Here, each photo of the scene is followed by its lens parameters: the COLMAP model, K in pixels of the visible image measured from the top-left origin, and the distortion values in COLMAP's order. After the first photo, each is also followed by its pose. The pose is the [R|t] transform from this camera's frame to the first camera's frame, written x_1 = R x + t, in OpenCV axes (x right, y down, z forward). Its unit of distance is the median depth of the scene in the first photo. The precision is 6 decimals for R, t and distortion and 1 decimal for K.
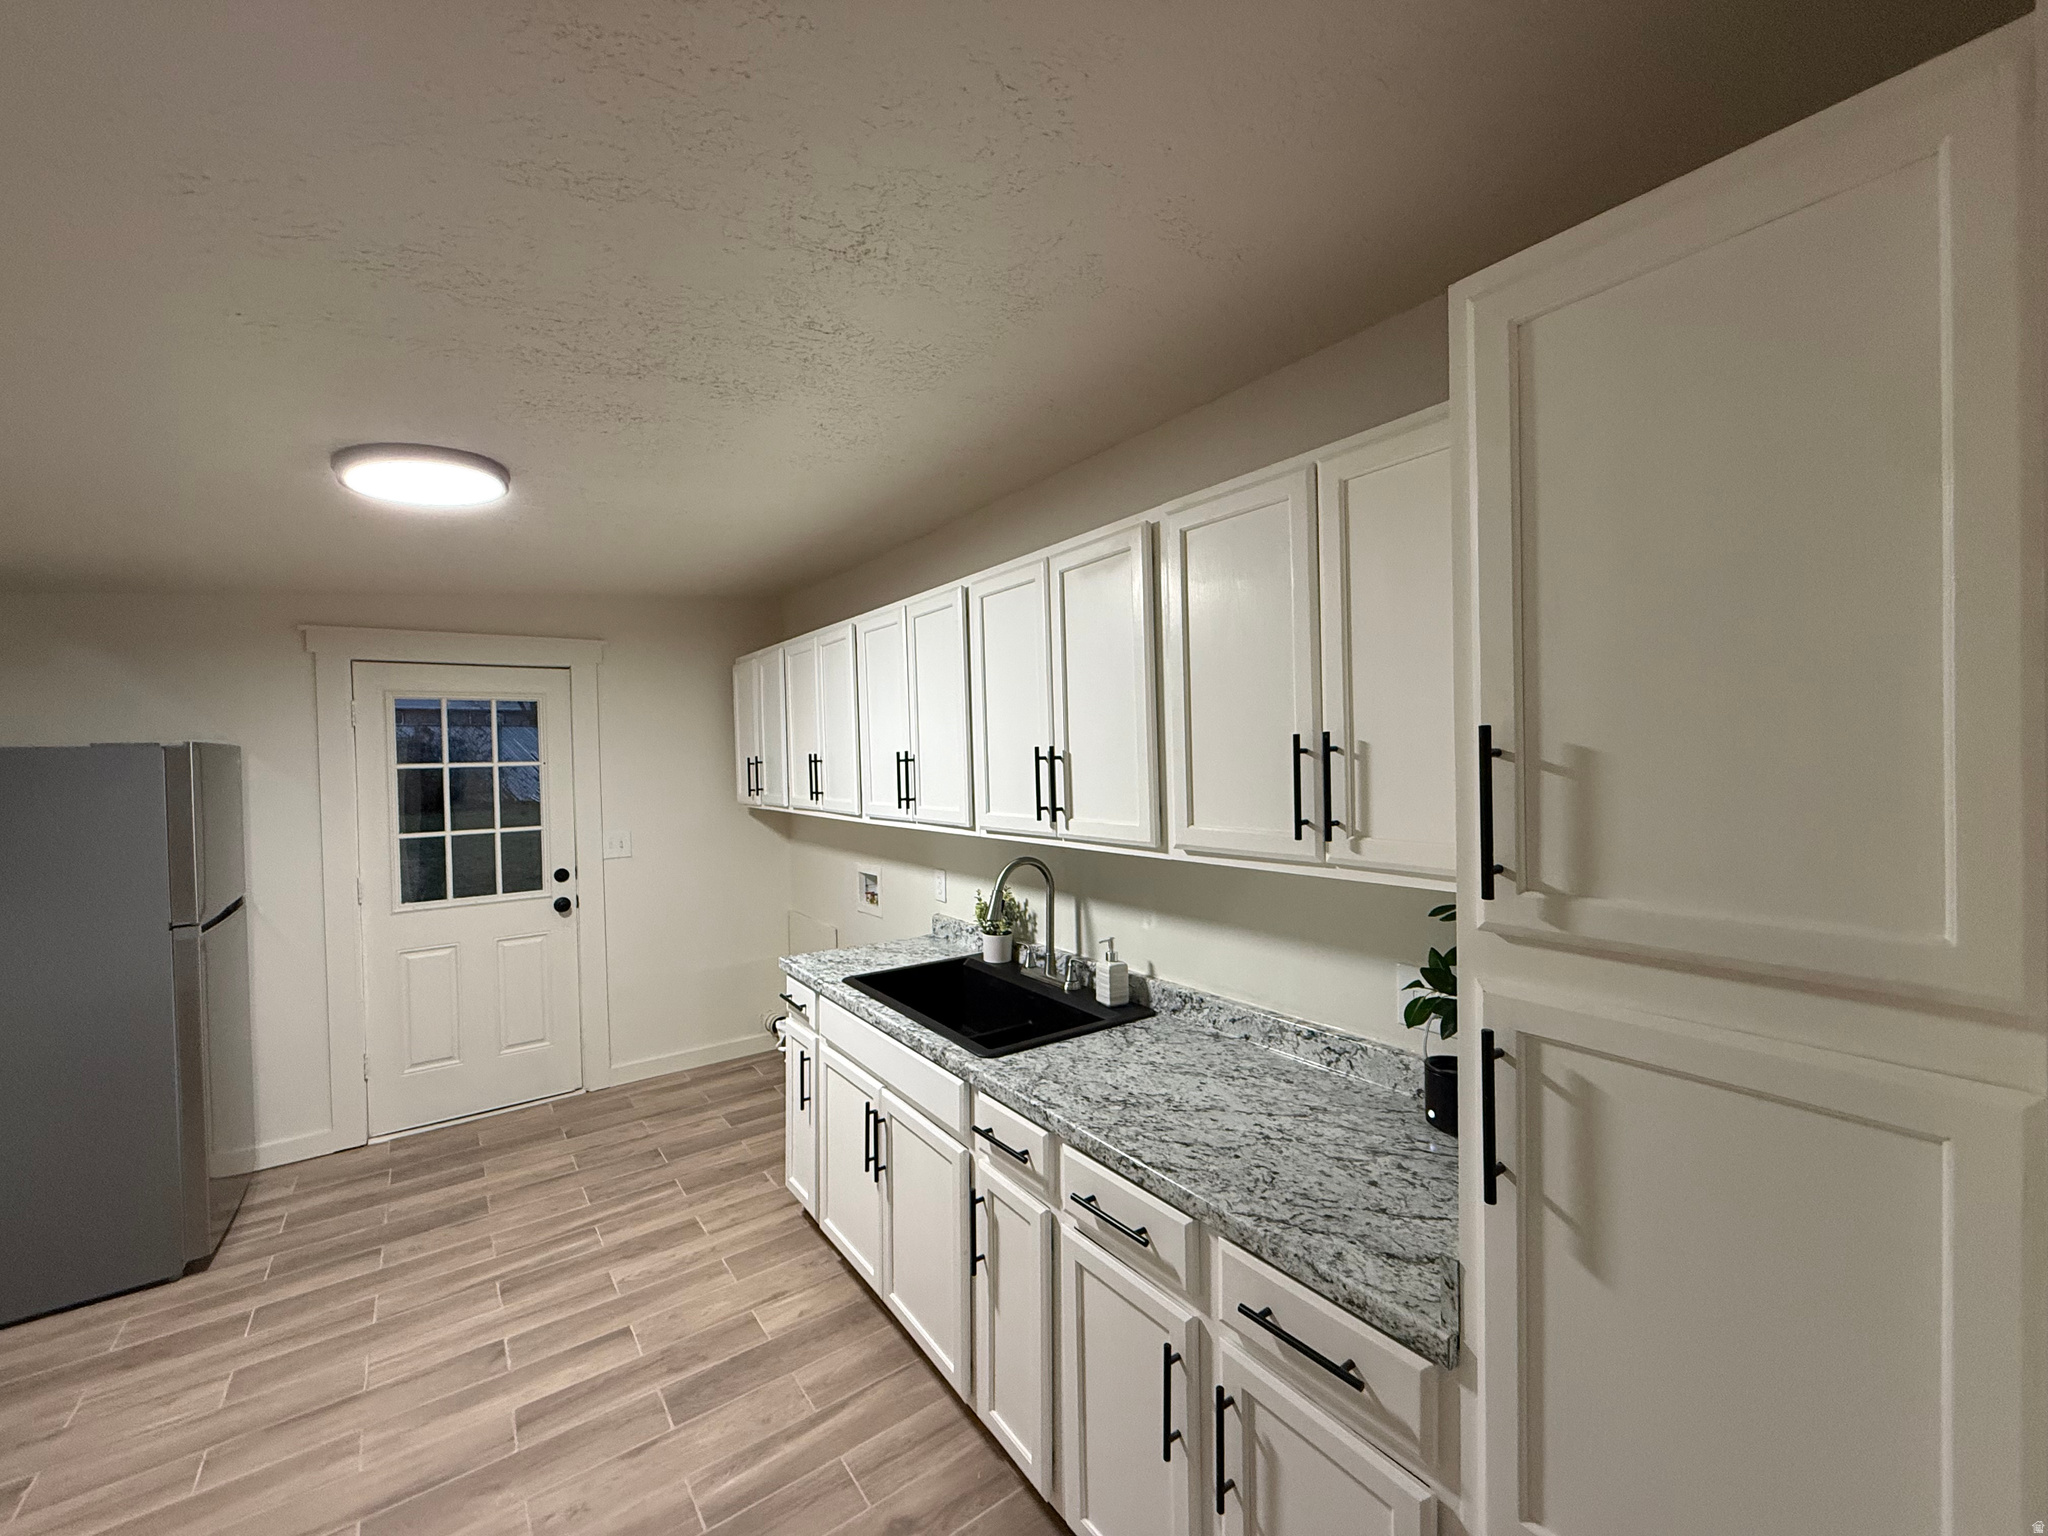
lens RADIAL K [[821.2, 0, 1023.9], [0, 821.2, 767.1], [0, 0, 1]] dist [-0.000268, 0.000259]
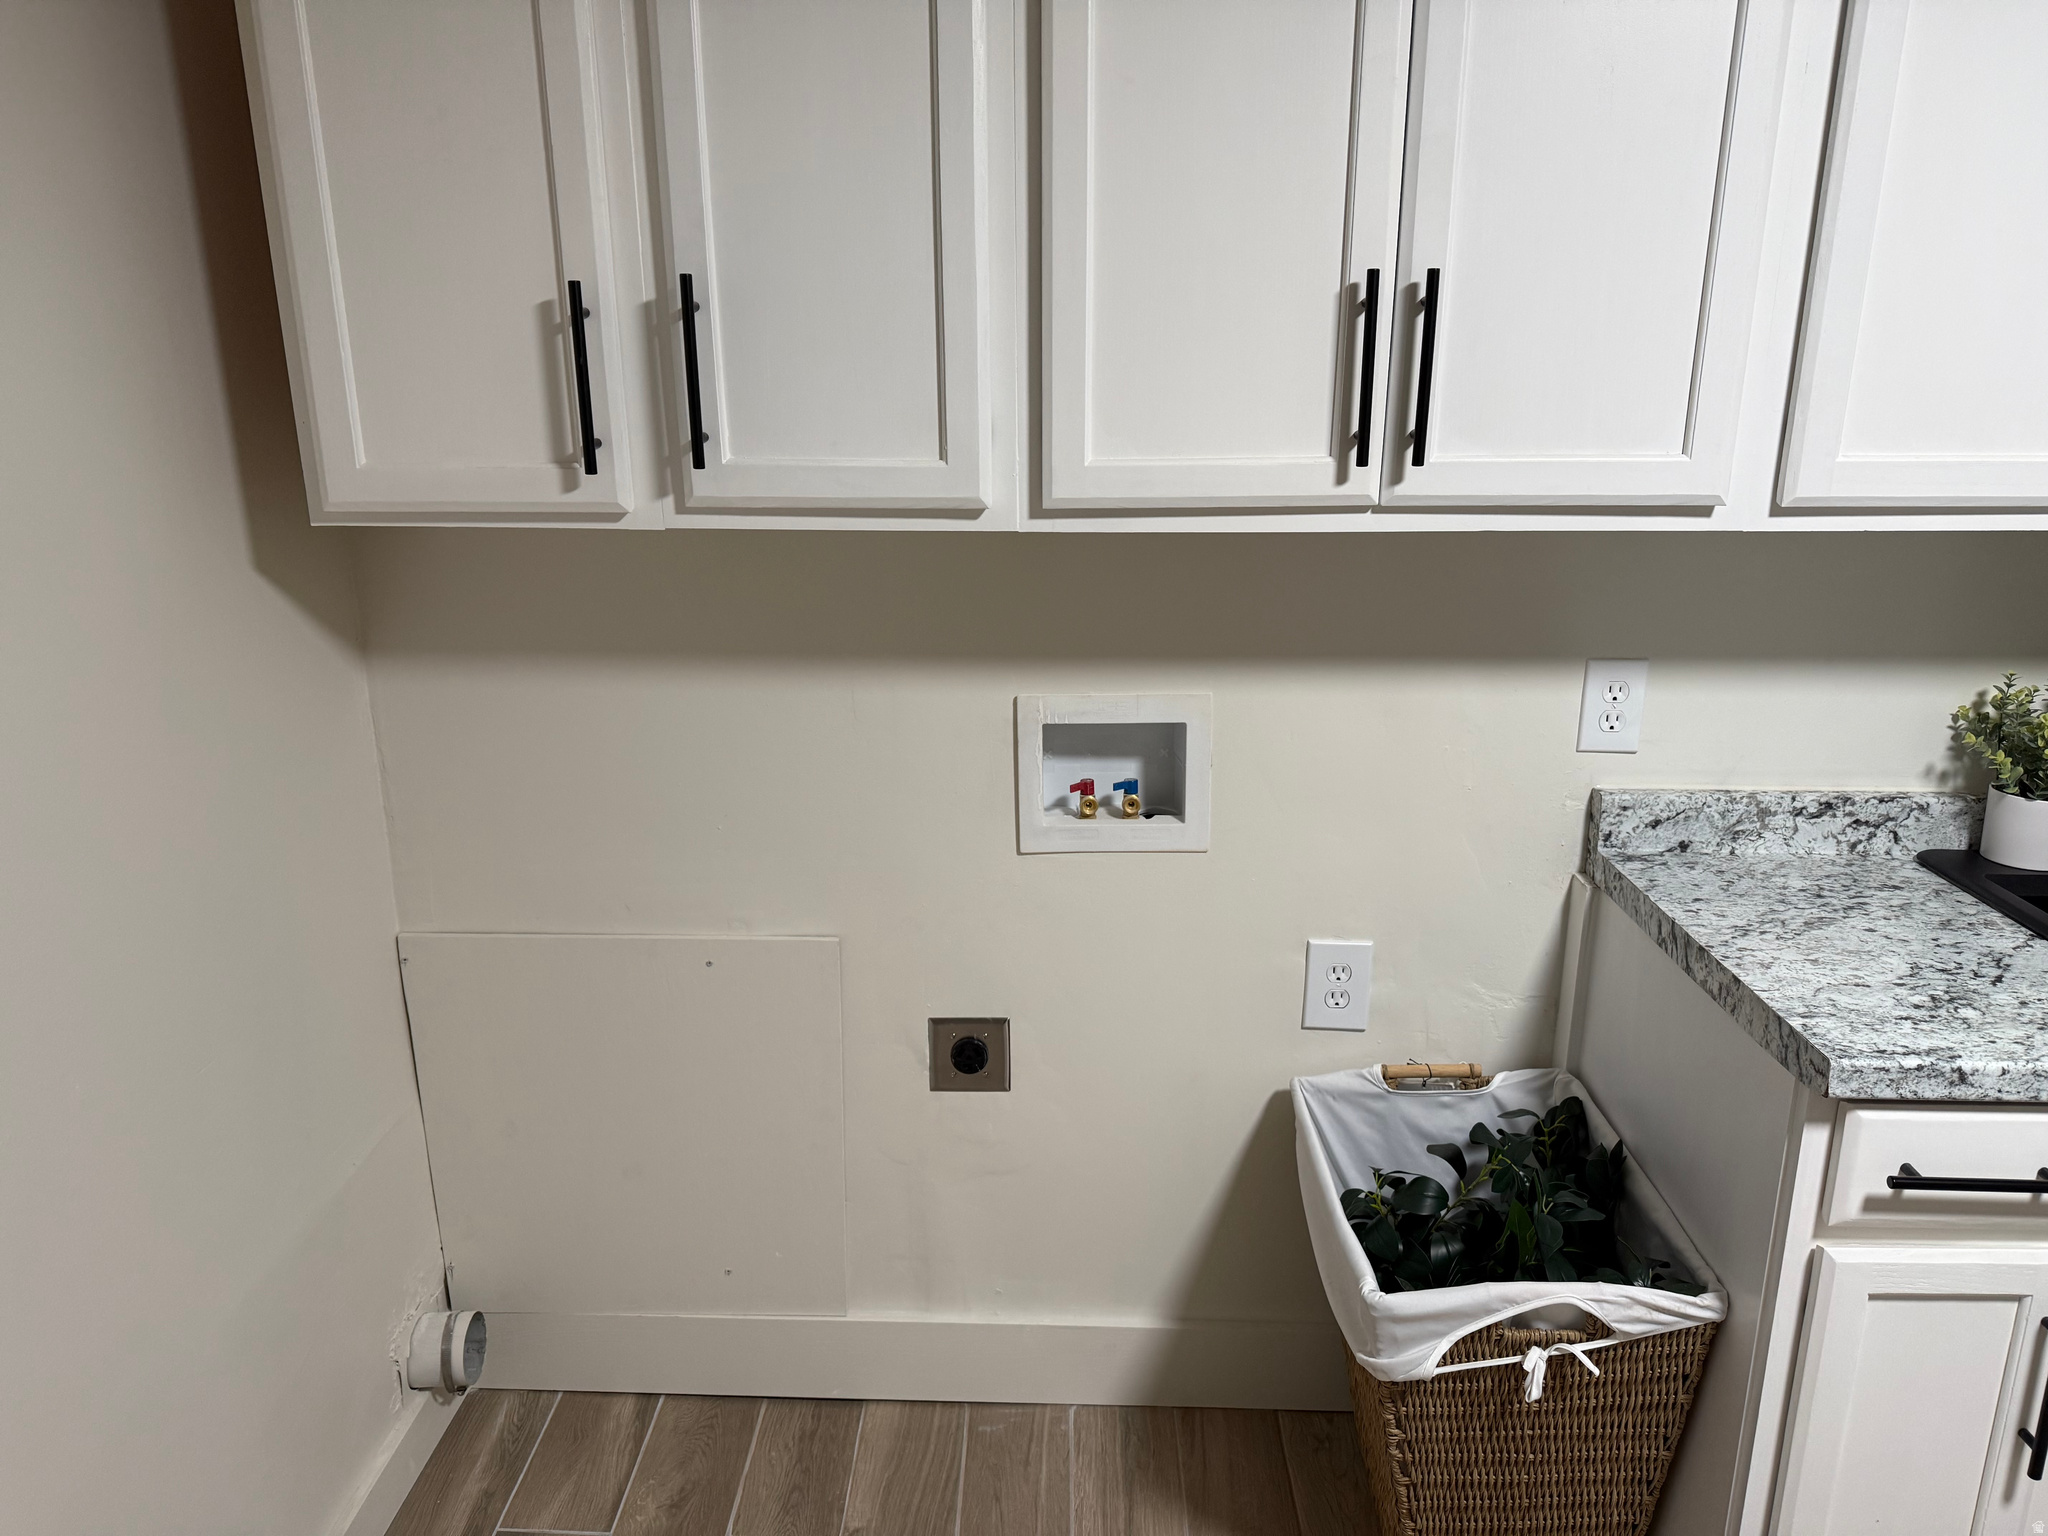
lens RADIAL K [[1446.9, 0, 1017.1], [0, 1446.9, 774.2], [0, 0, 1]] dist [0.063718, -0.080000]
pose [[0.602680, -0.206629, 0.770767, -1.141368], [0.001265, 0.966140, 0.258016, 0.027876], [-0.797982, -0.154526, 0.582535, 1.351727]]
